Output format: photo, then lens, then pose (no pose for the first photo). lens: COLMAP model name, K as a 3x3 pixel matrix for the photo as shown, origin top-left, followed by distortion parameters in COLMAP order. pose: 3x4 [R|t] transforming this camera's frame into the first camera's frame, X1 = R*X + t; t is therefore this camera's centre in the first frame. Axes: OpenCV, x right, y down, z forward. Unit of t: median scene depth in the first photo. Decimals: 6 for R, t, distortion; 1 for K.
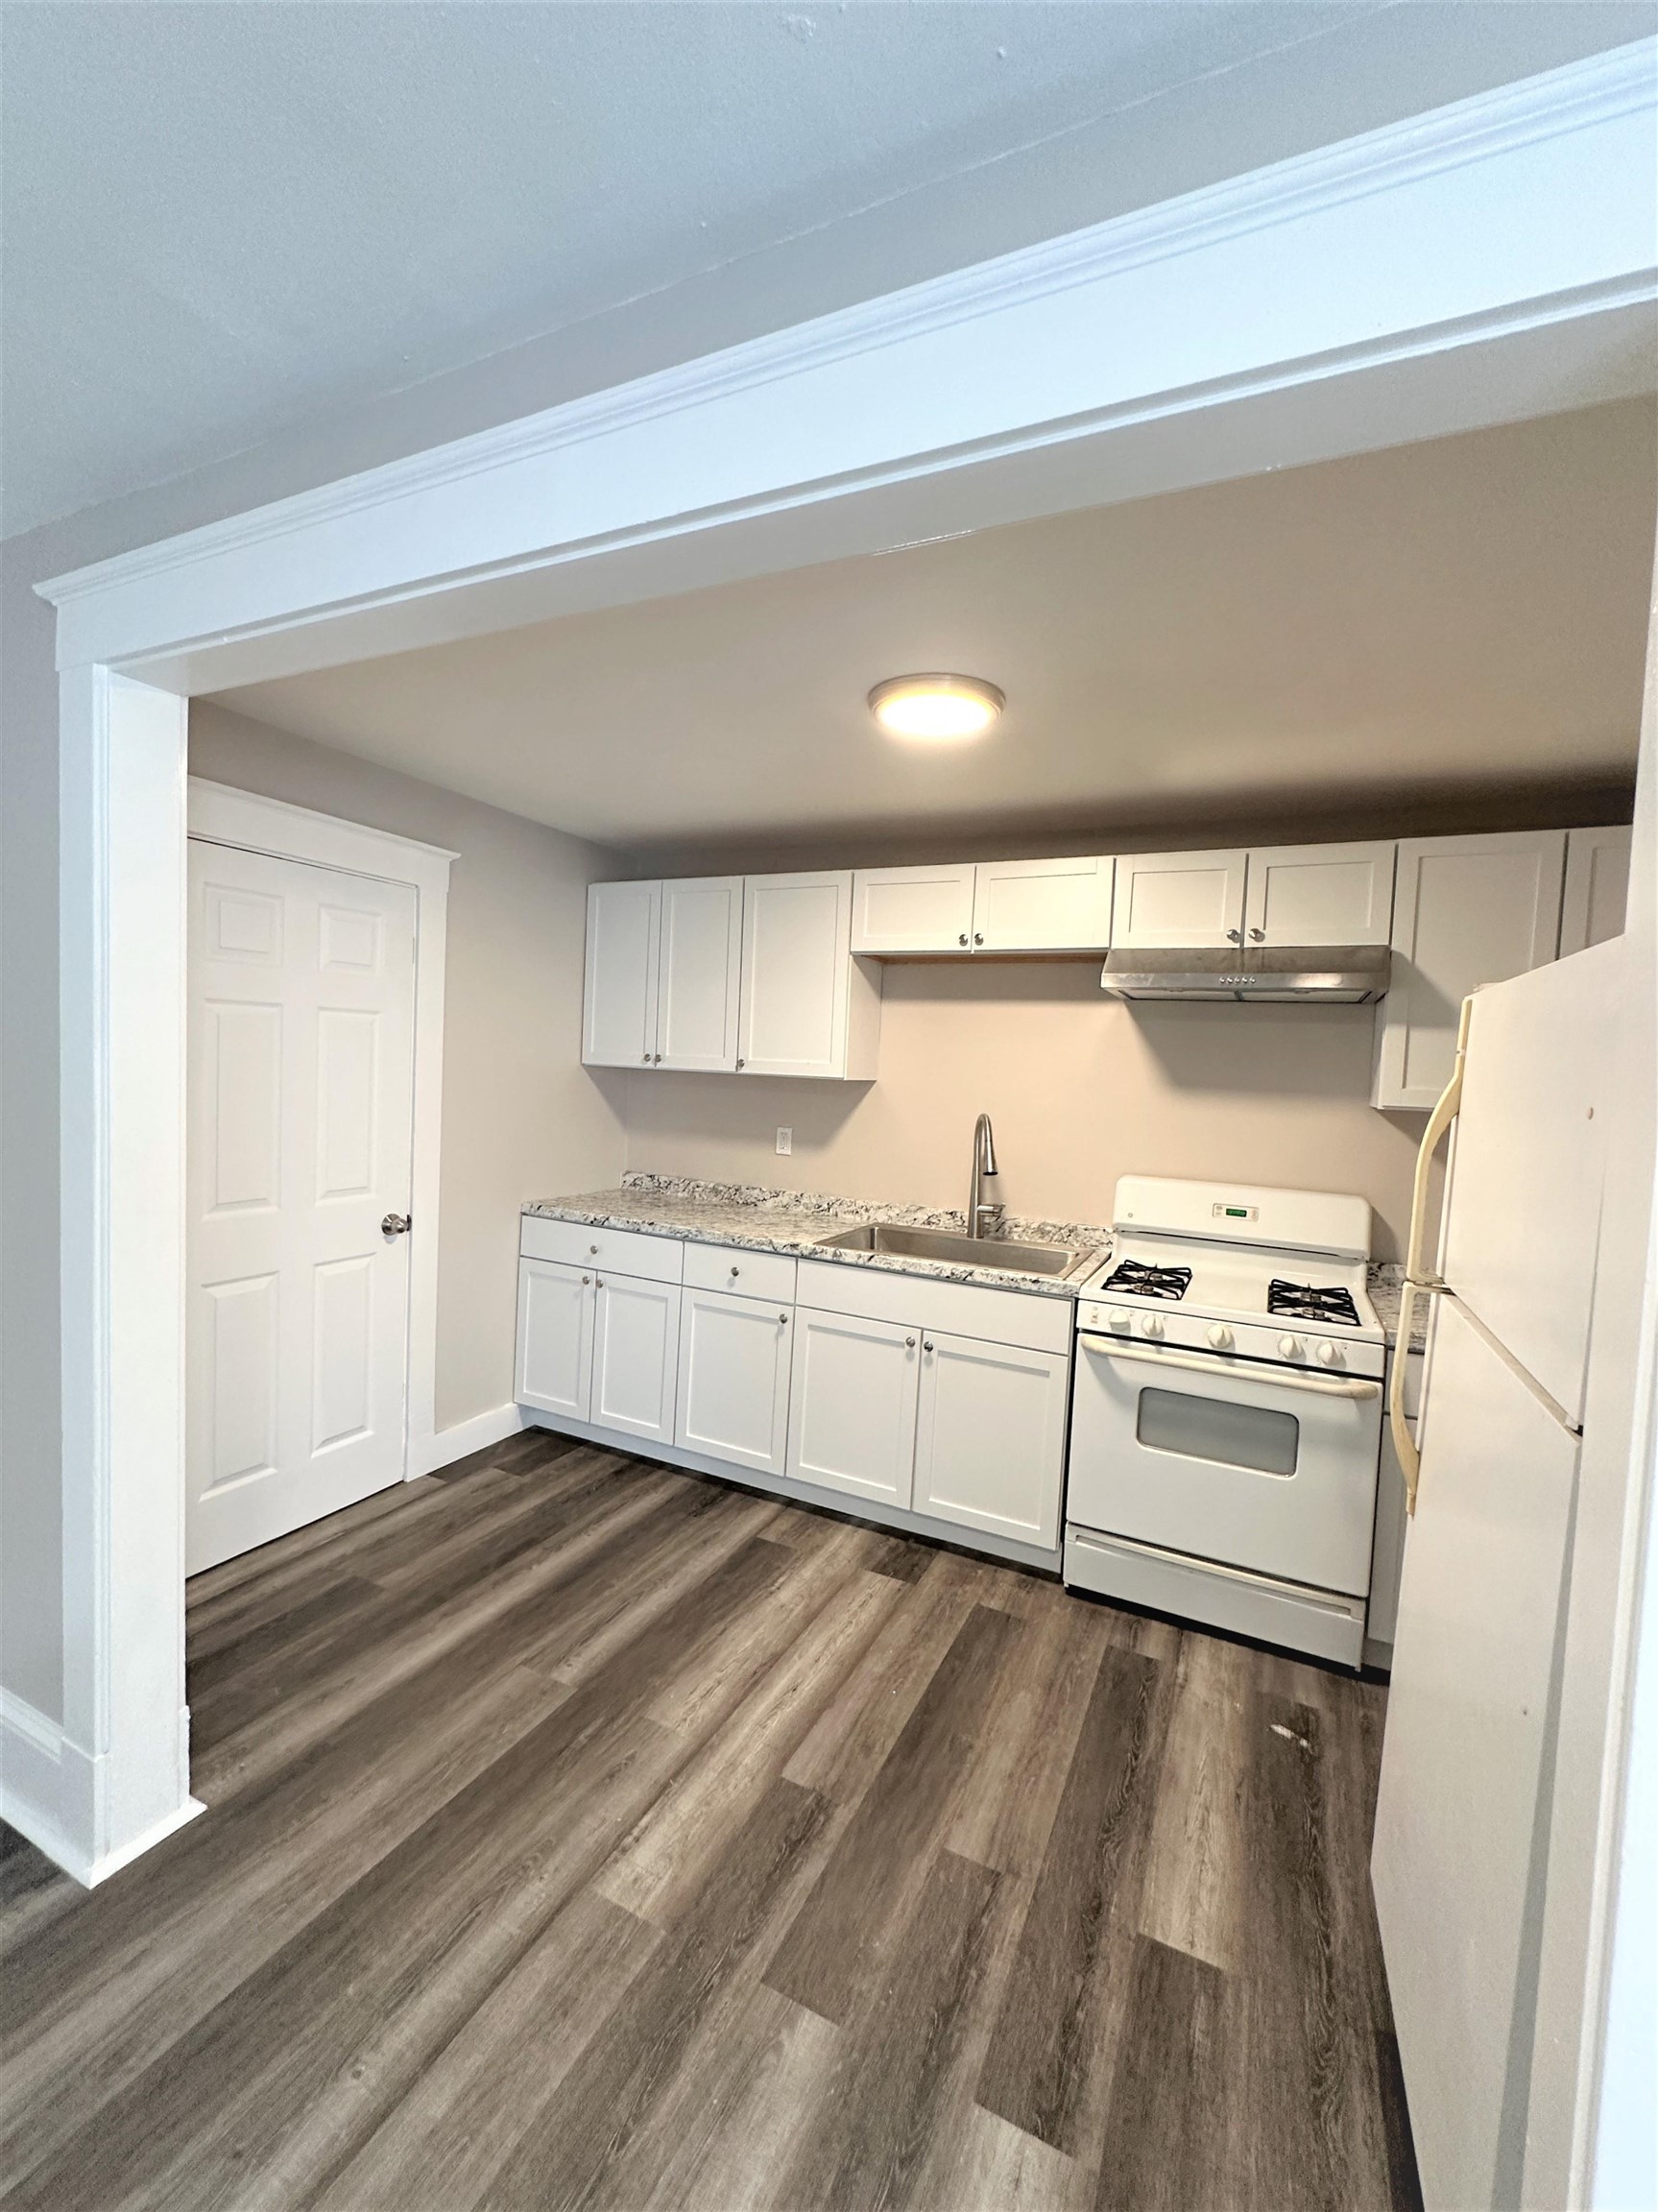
lens RADIAL K [[894.9, 0, 833.1], [0, 894.9, 1107.4], [0, 0, 1]] dist [0.003910, 0.000372]
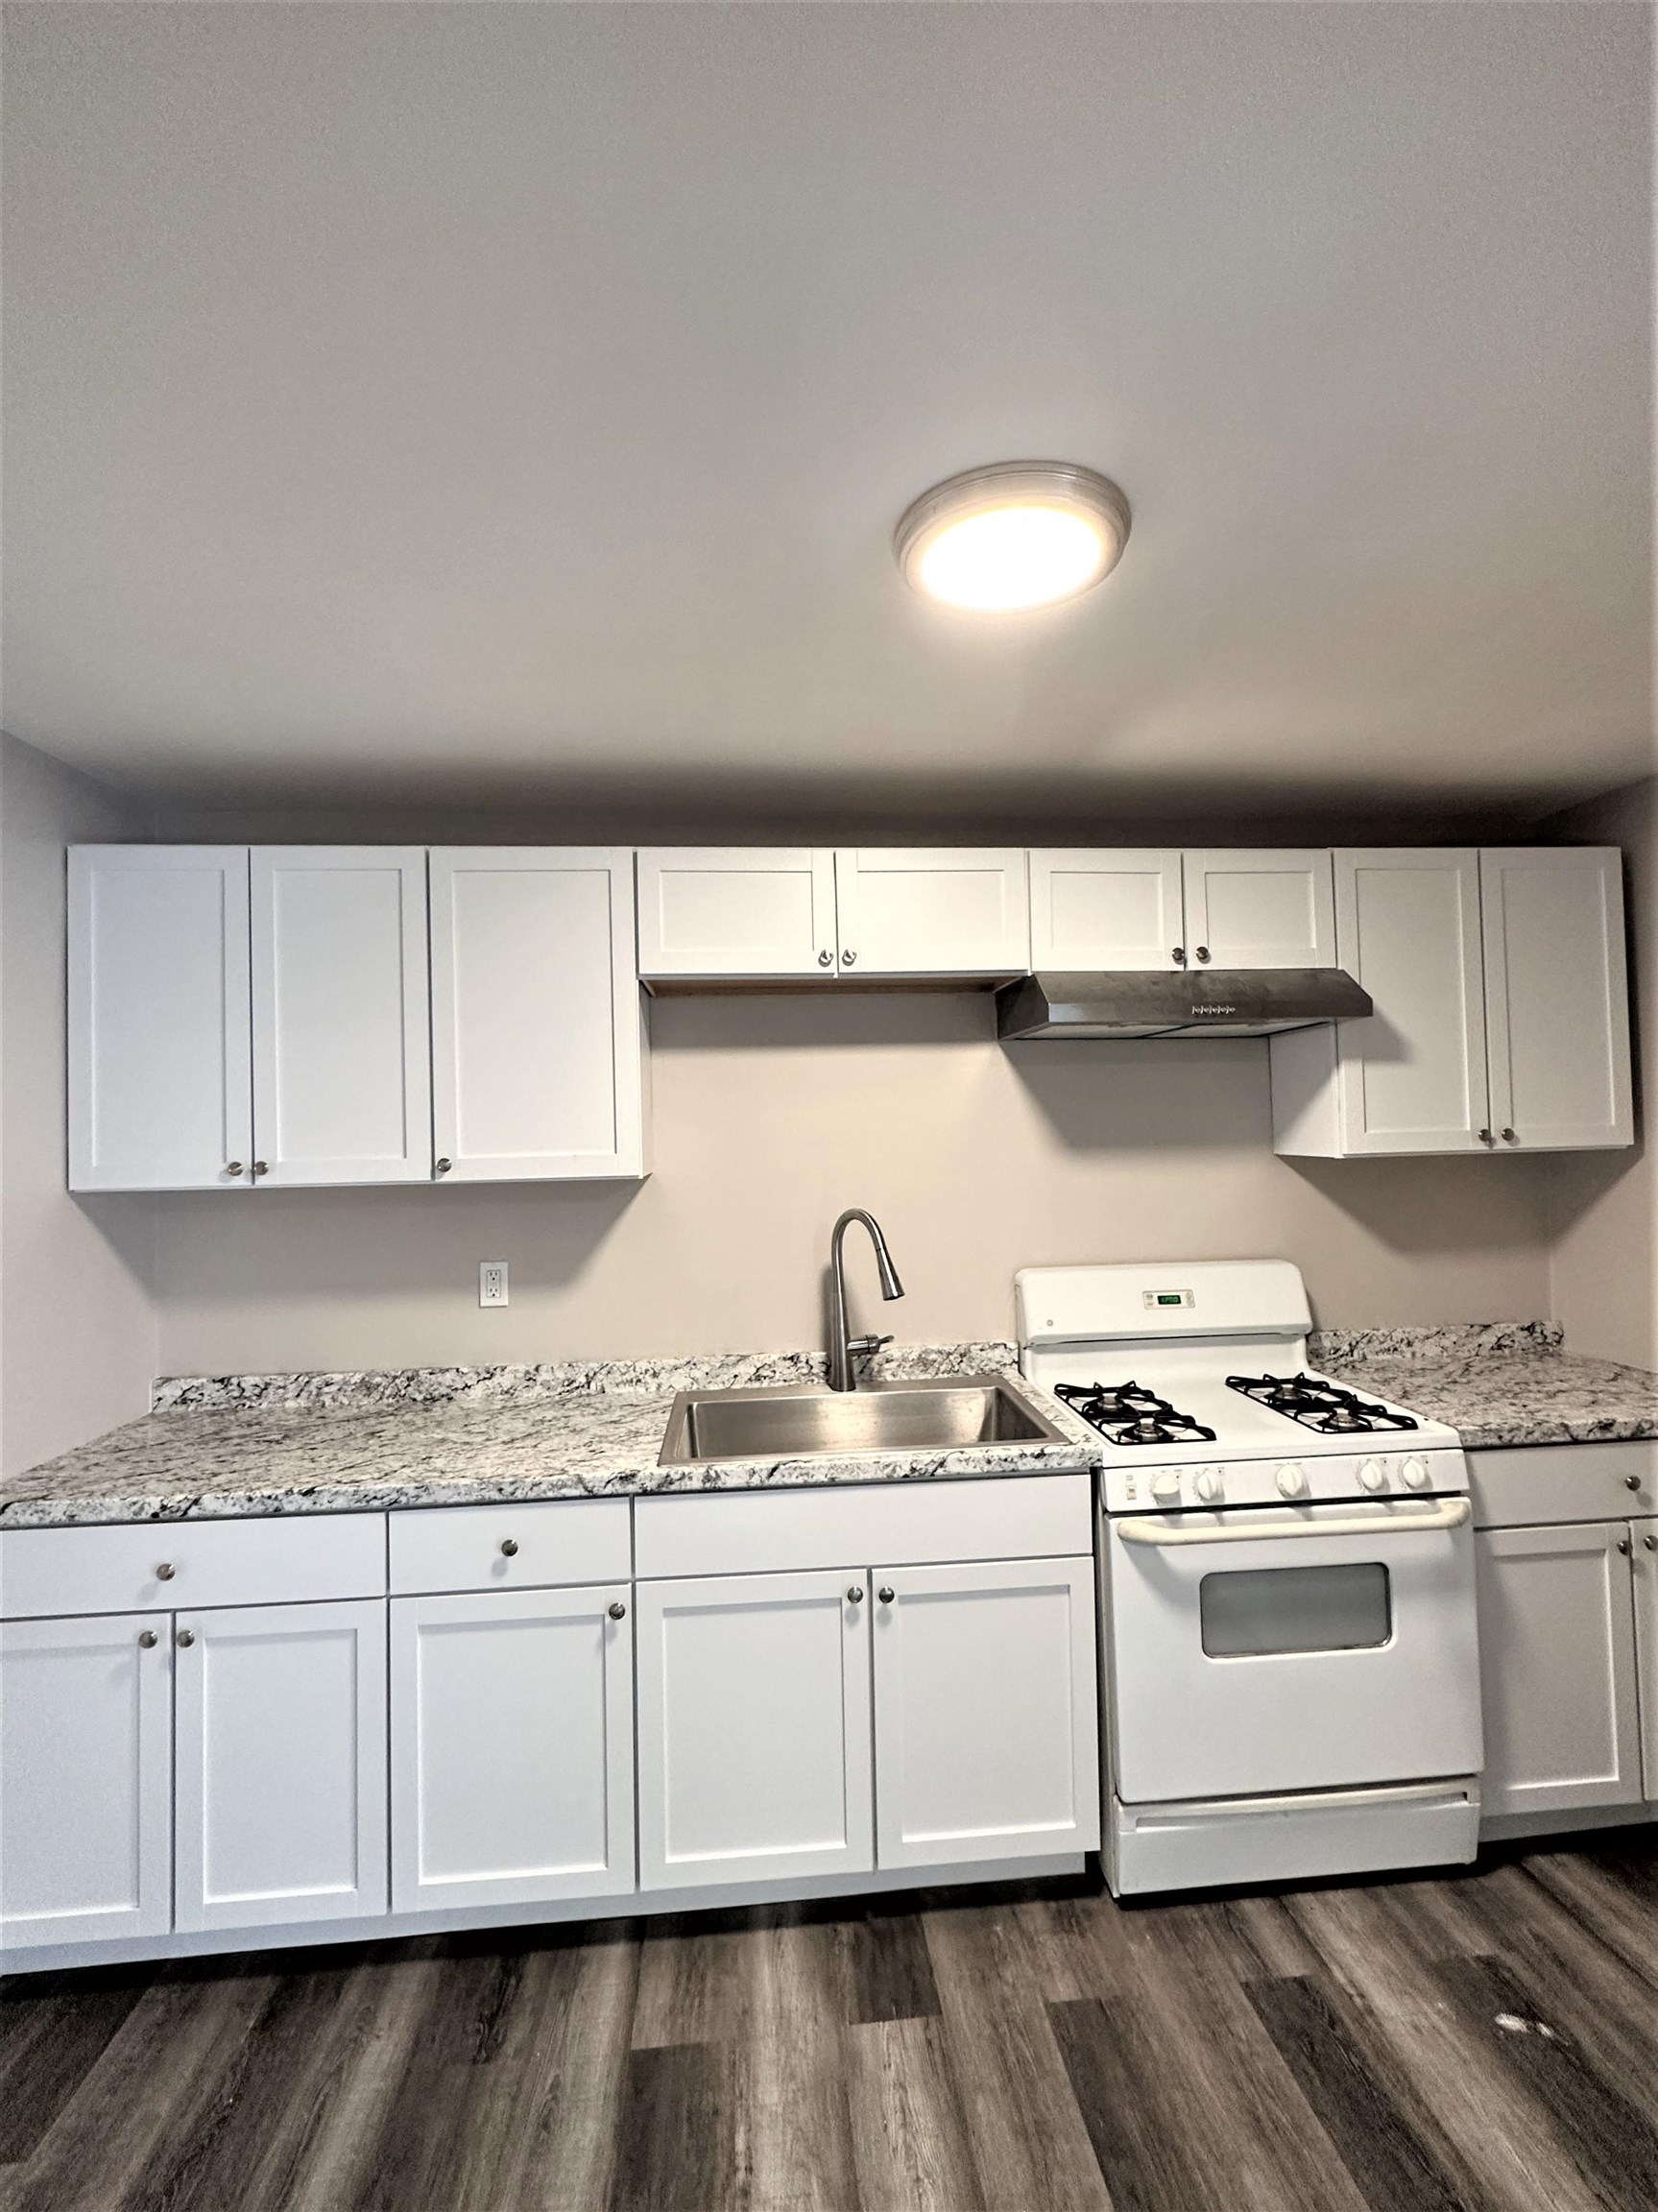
lens RADIAL K [[968.1, 0, 829.0], [0, 968.1, 1106.4], [0, 0, 1]] dist [-0.000060, -0.000150]
pose [[0.859061, -0.056892, 0.508702, -0.241849], [0.088408, 0.995360, -0.037978, -0.048922], [-0.504181, 0.077598, 0.860105, 0.391700]]
